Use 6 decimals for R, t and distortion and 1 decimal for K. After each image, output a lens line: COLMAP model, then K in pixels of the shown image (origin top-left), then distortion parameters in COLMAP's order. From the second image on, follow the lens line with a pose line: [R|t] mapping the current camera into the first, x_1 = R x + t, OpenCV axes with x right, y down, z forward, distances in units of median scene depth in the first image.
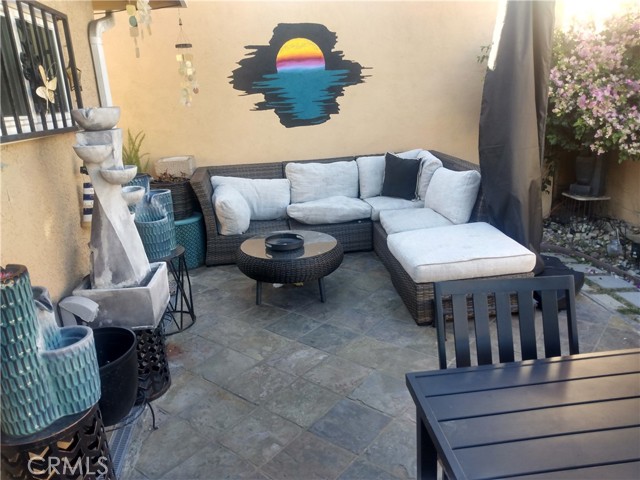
lens RADIAL K [[494.9, 0, 328.8], [0, 494.9, 241.3], [0, 0, 1]] dist [0.055139, -0.088128]
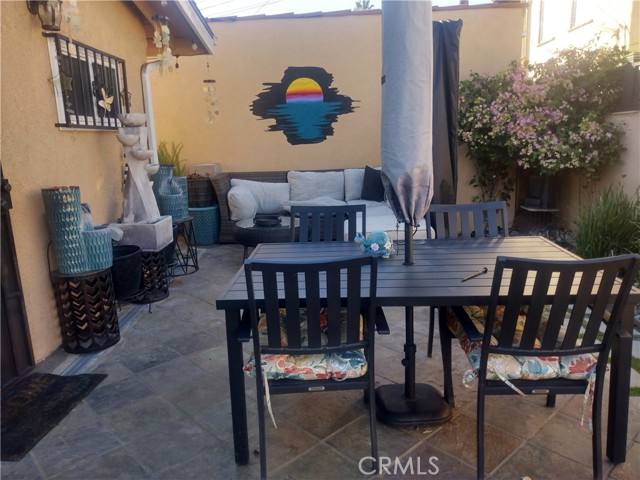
lens RADIAL K [[494.9, 0, 335.0], [0, 494.9, 234.7], [0, 0, 1]] dist [0.055139, -0.088128]
pose [[0.991806, 0.045102, -0.119530, 0.225775], [-0.055691, 0.994669, -0.086784, 0.129050], [0.114979, 0.092730, 0.989030, -0.285257]]
